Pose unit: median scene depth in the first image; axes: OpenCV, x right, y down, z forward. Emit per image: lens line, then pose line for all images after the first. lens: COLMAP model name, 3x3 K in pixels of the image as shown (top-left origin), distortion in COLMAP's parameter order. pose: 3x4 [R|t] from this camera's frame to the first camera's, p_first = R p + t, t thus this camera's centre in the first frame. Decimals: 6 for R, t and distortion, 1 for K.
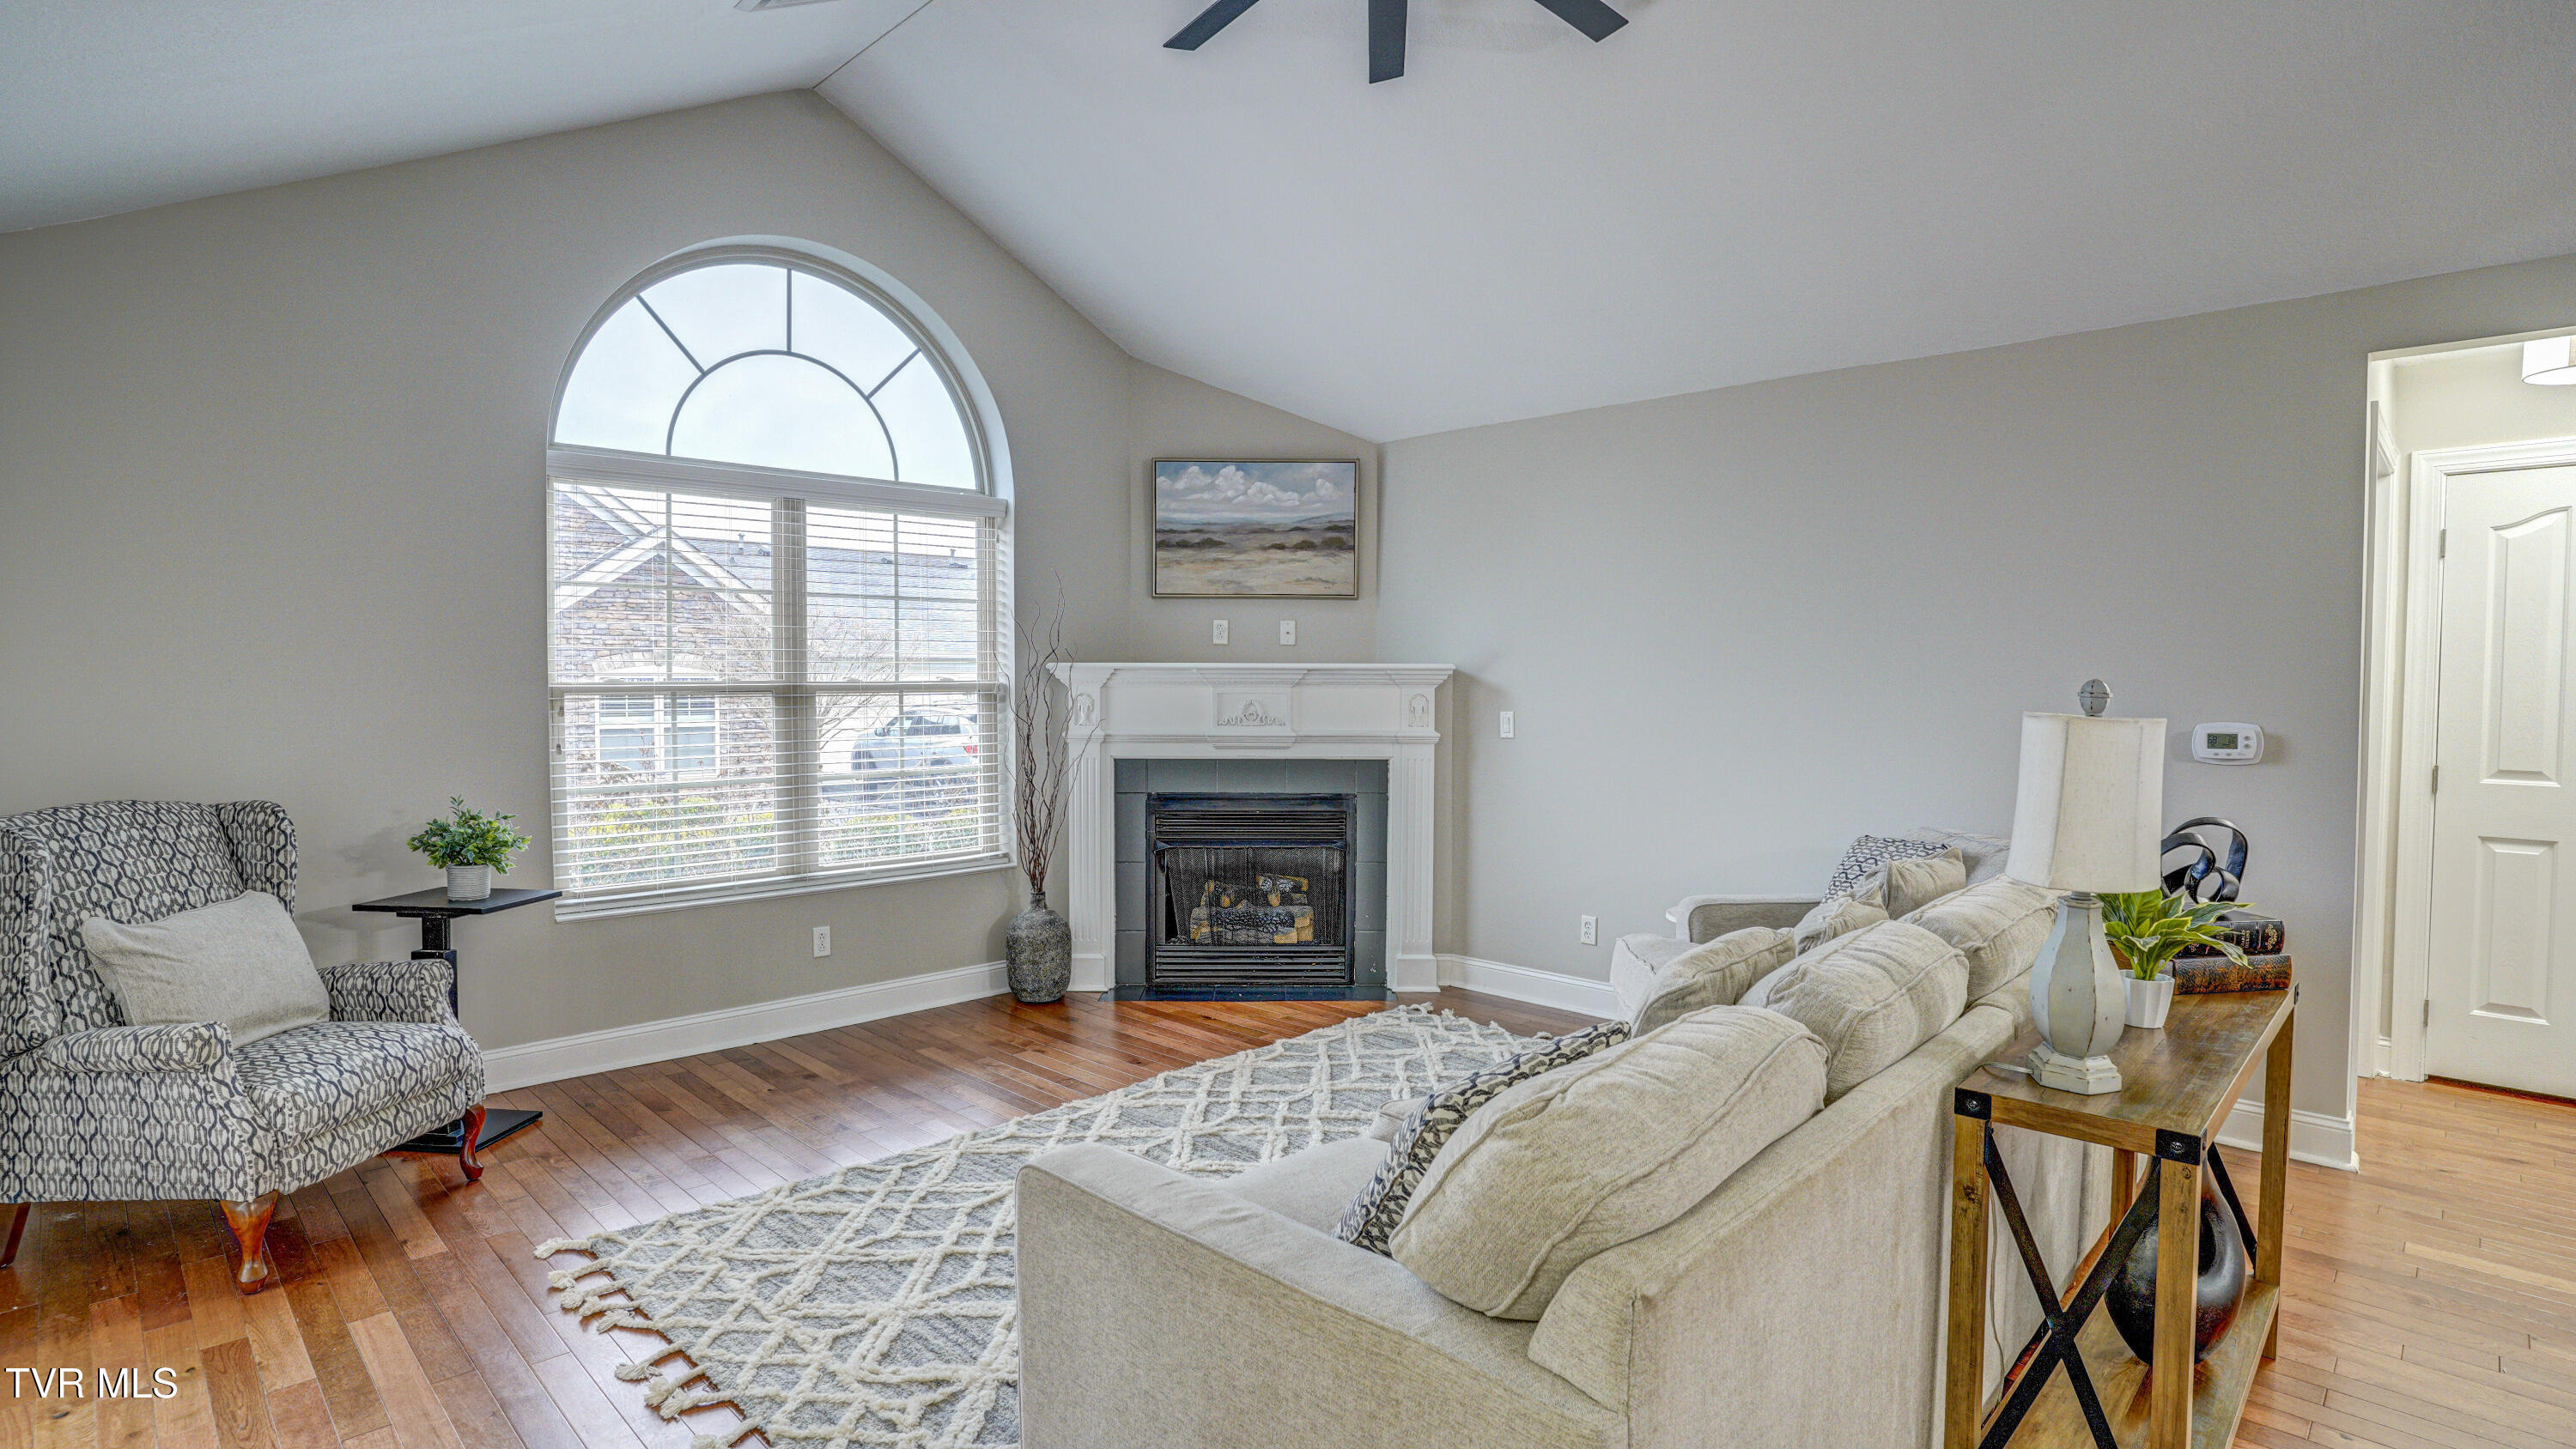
lens RADIAL K [[1266.3, 0, 1294.8], [0, 1266.3, 717.5], [0, 0, 1]] dist [-0.078178, 0.035640]
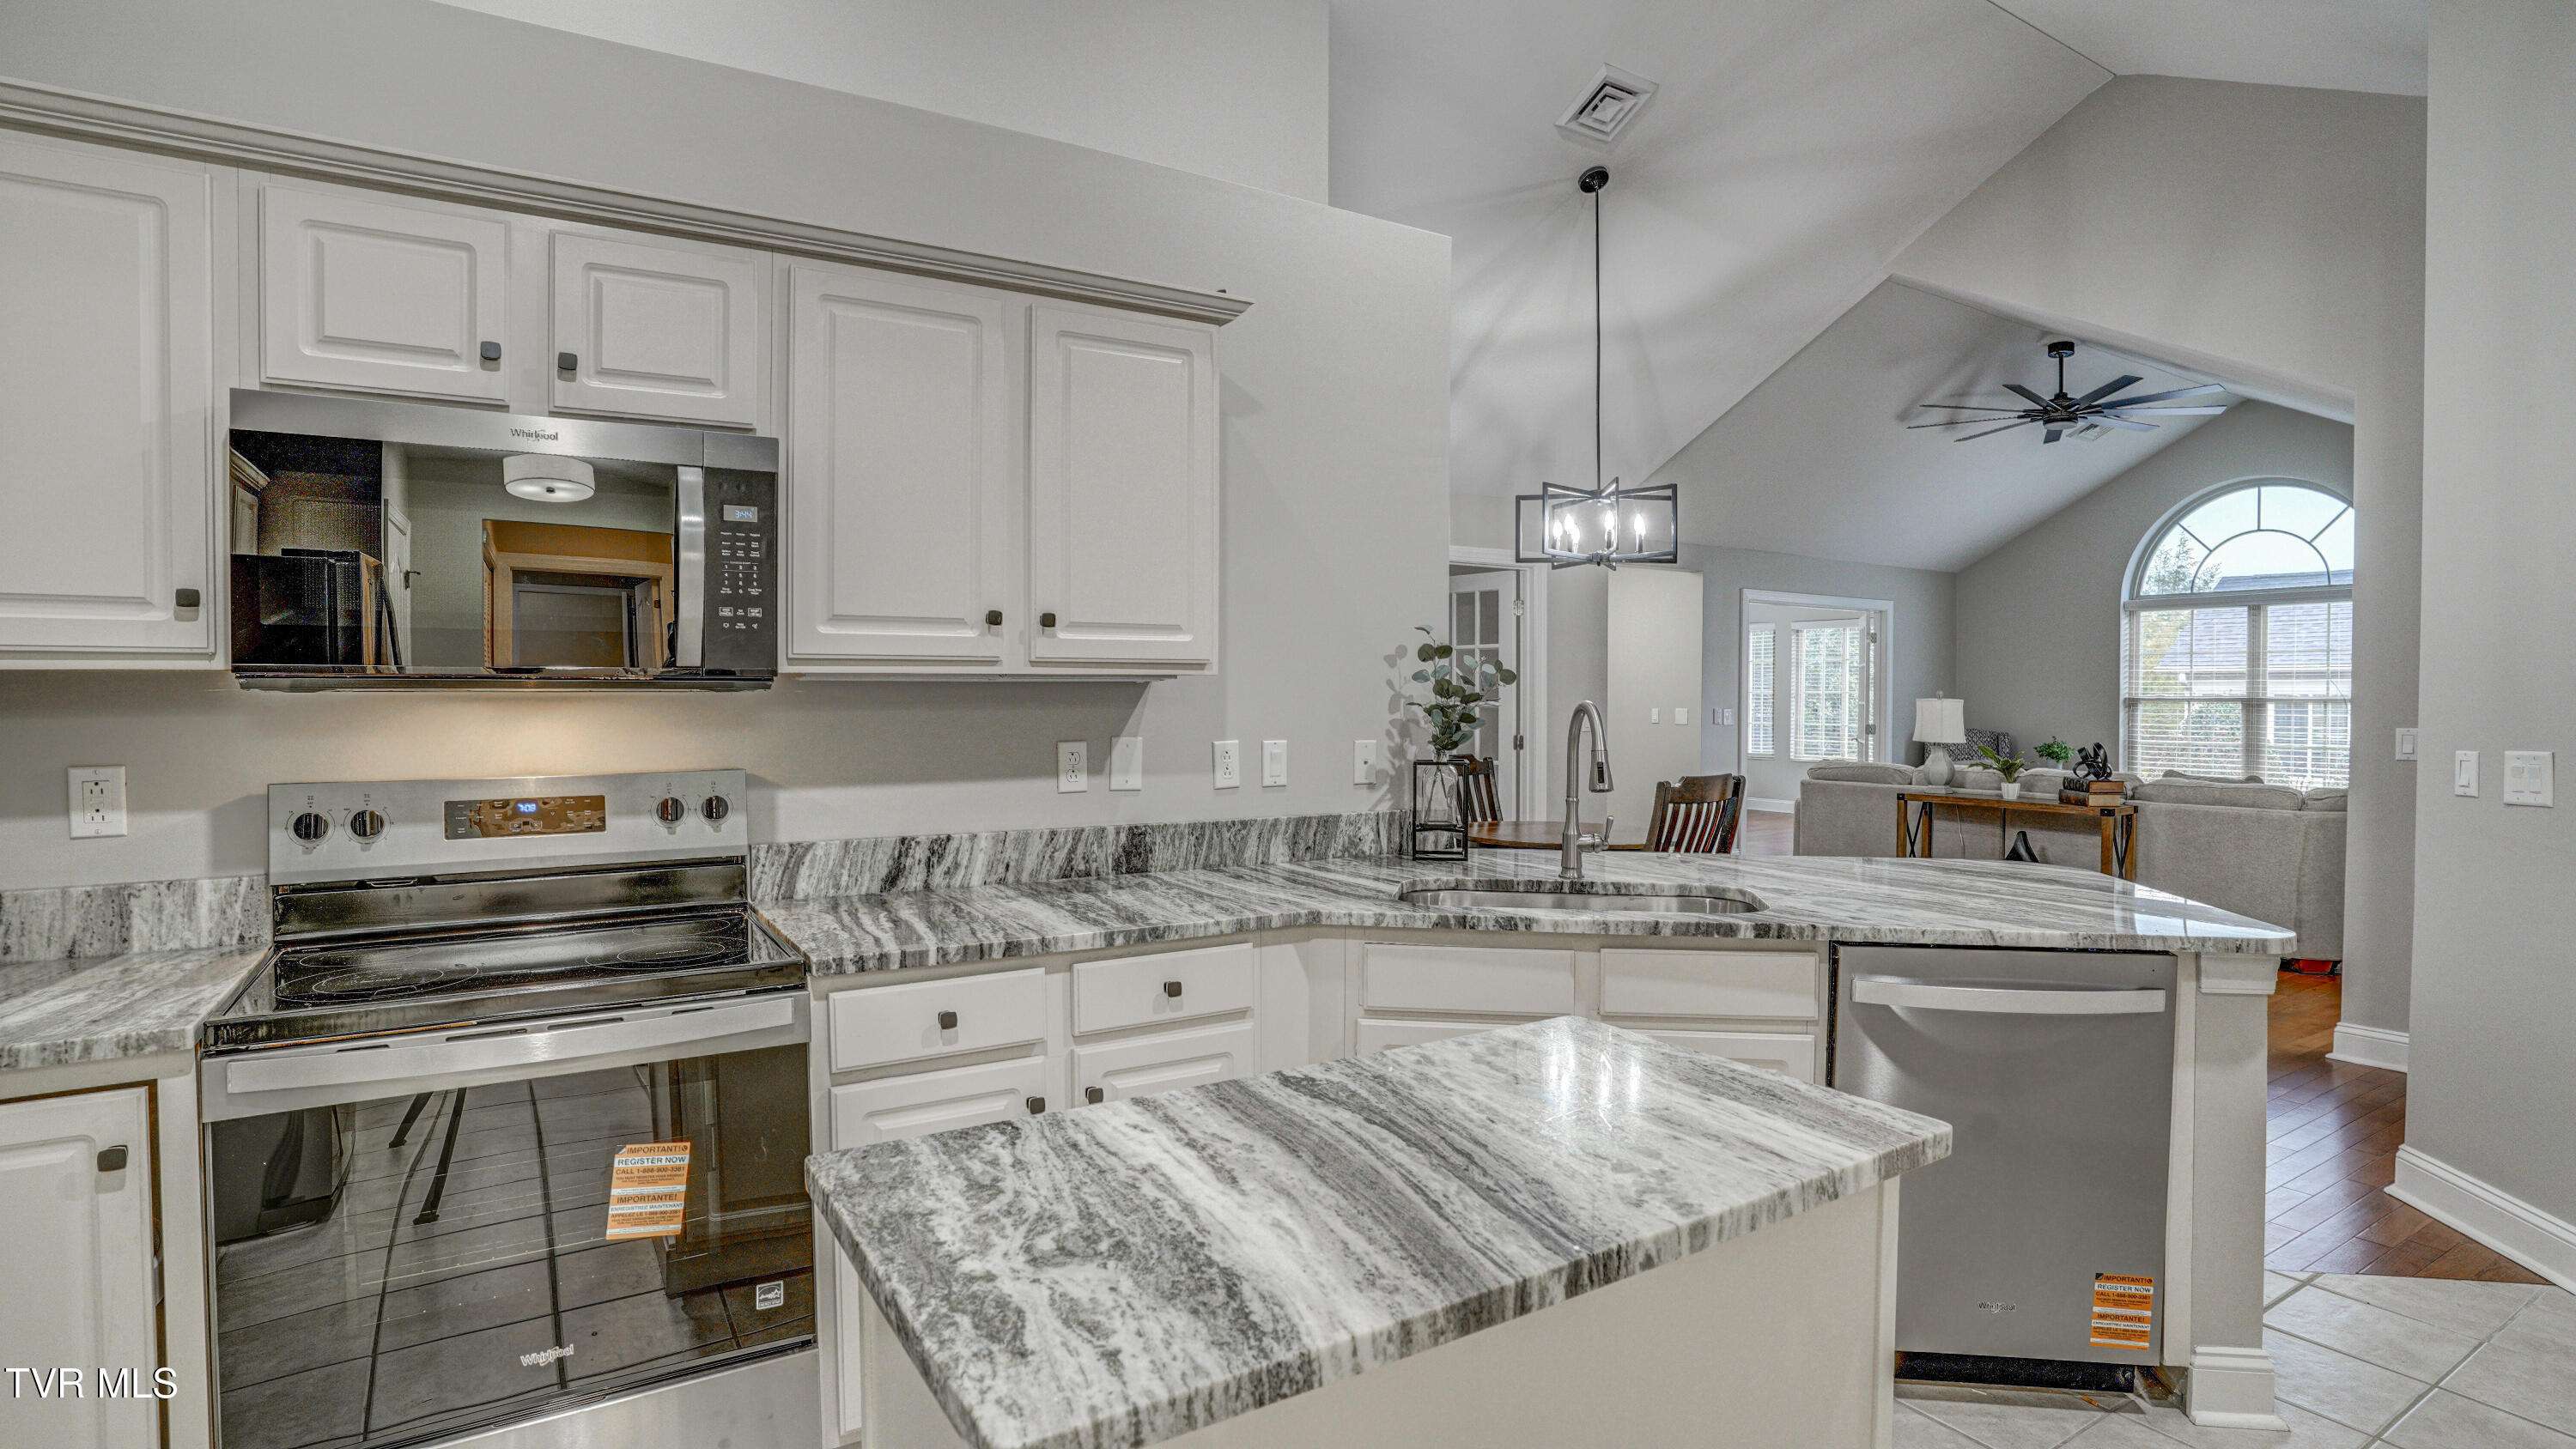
lens RADIAL K [[1266.3, 0, 1294.8], [0, 1266.3, 717.5], [0, 0, 1]] dist [-0.078178, 0.035640]
pose [[-0.224218, 0.012821, -0.974455, 1.627196], [-0.037621, 0.999054, 0.021801, 0.017082], [0.973813, 0.041548, -0.223524, -0.038189]]
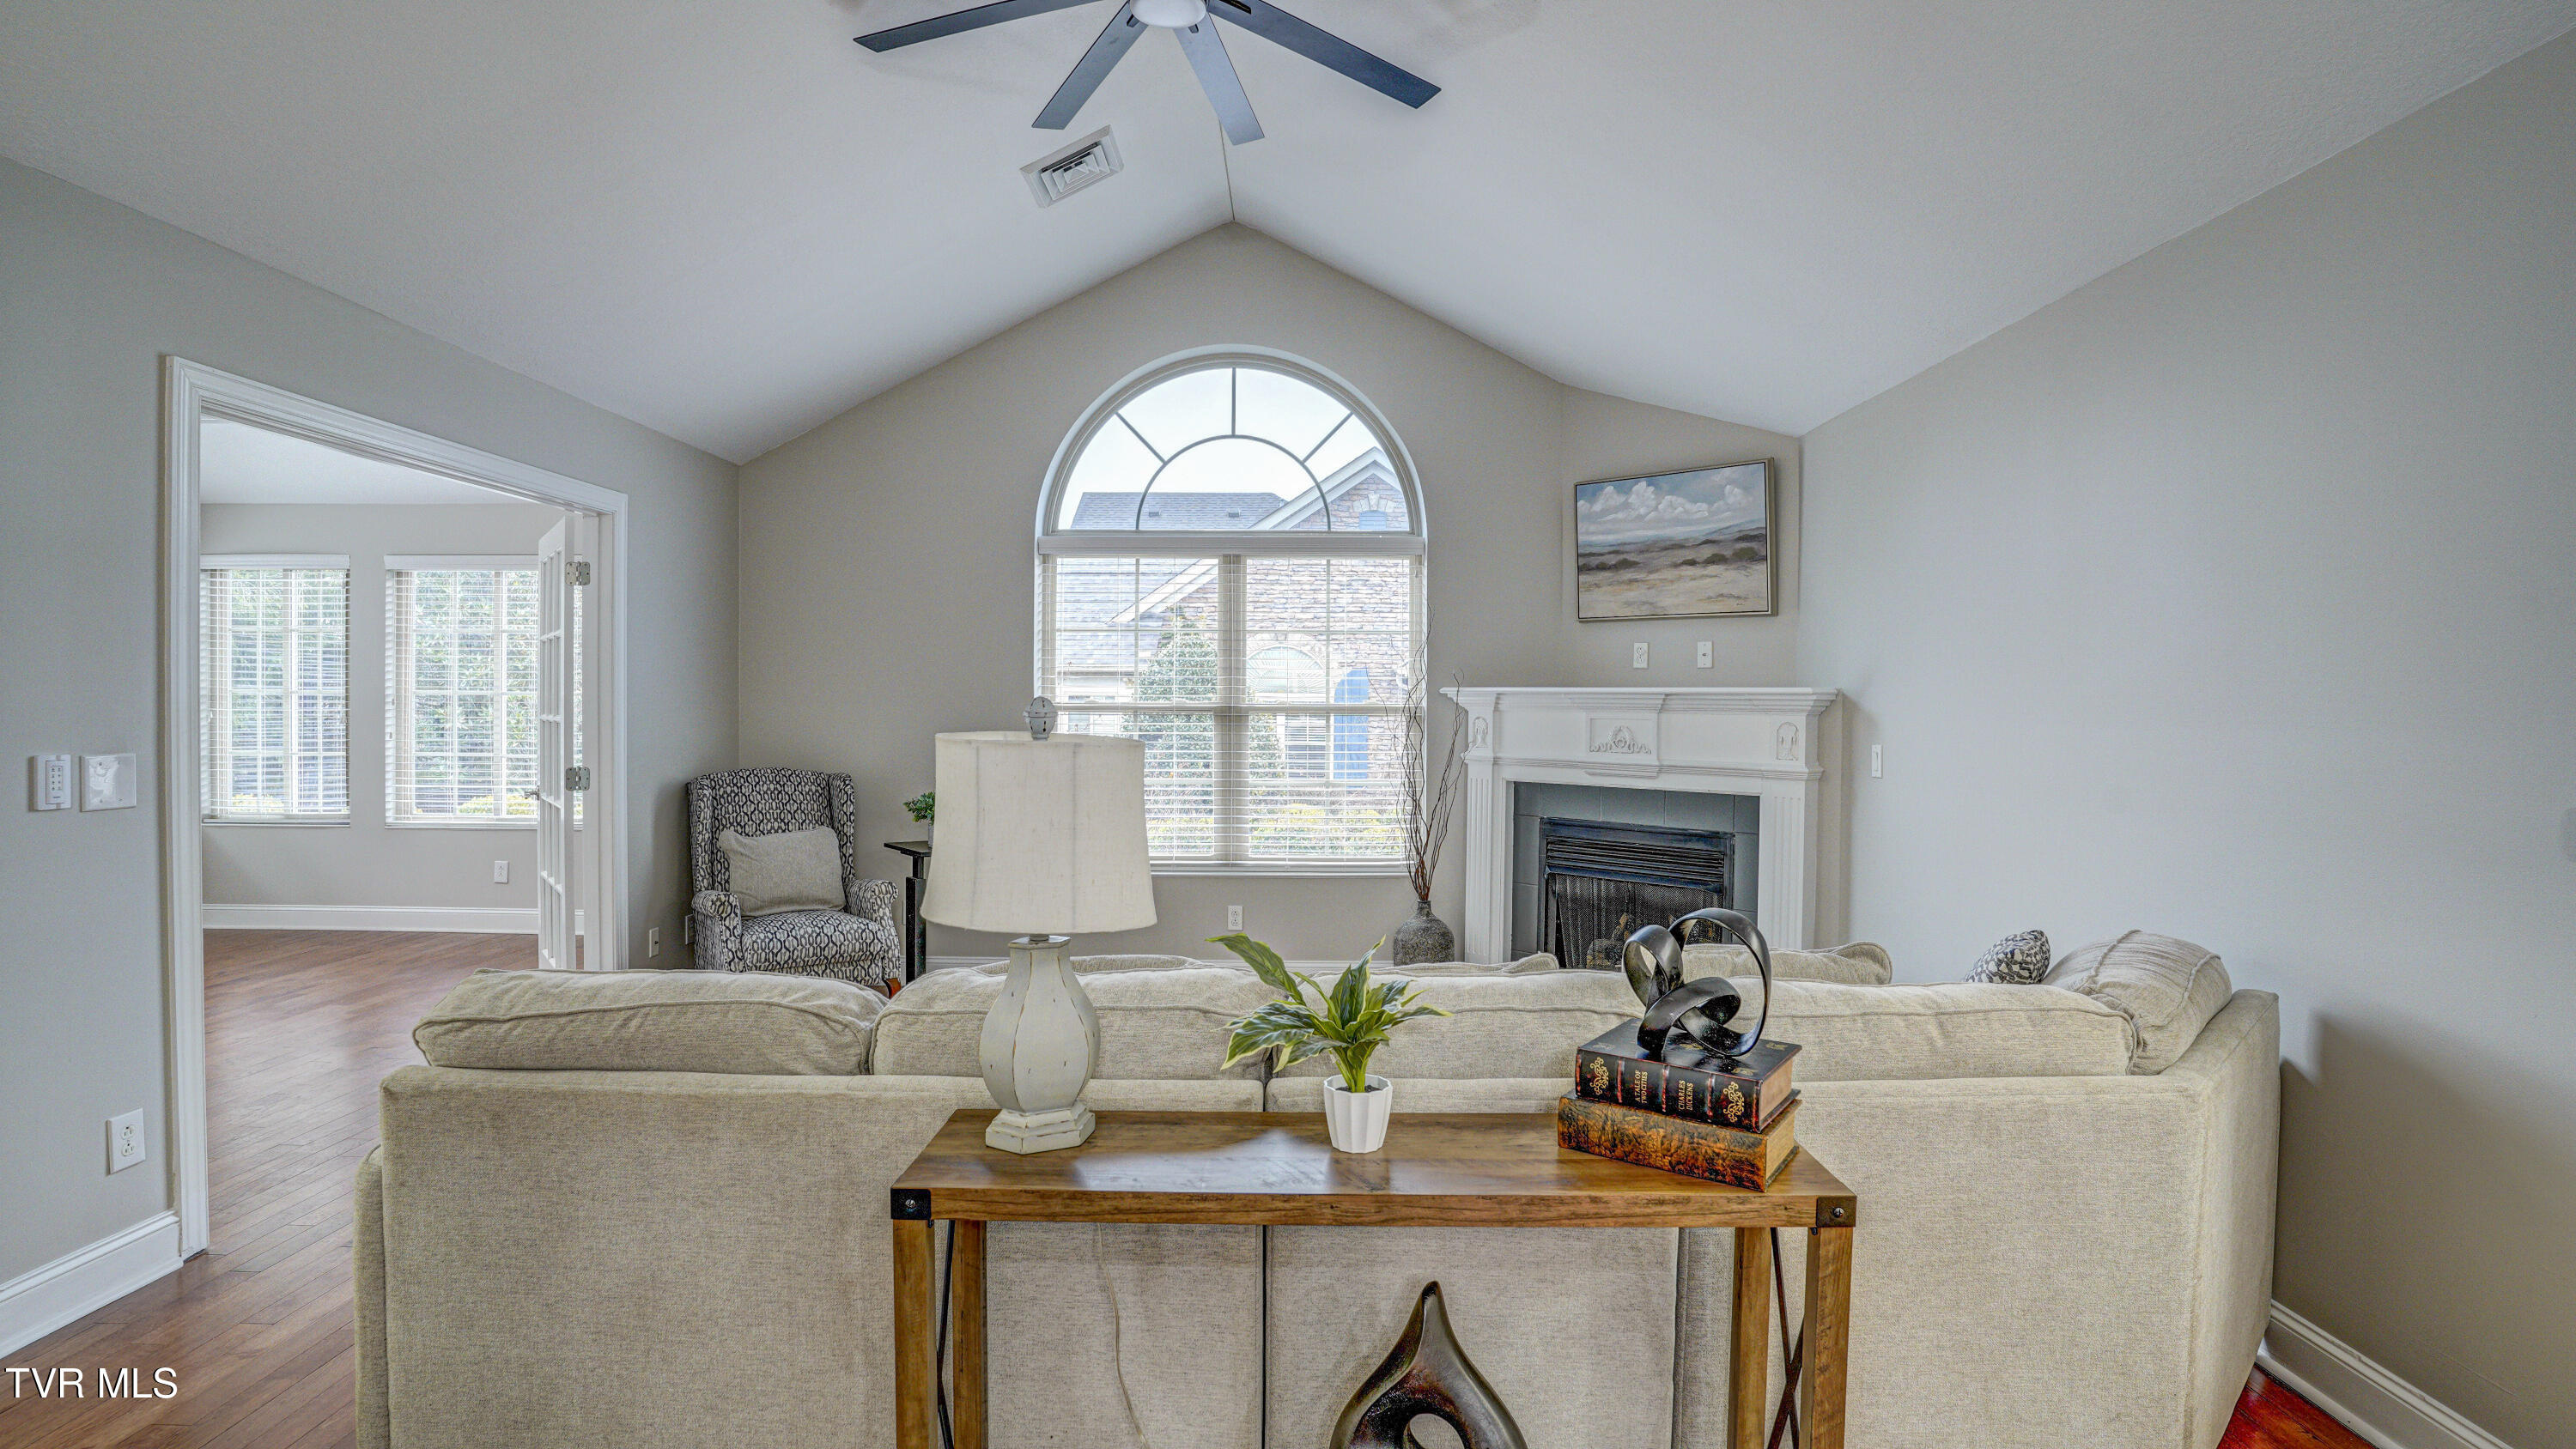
lens RADIAL K [[1266.3, 0, 1294.8], [0, 1266.3, 717.5], [0, 0, 1]] dist [-0.078178, 0.035640]
pose [[0.701364, 0.013151, -0.712682, 0.470398], [-0.028531, 0.999546, -0.009634, -0.004098], [0.712232, 0.027091, 0.701421, 0.156736]]
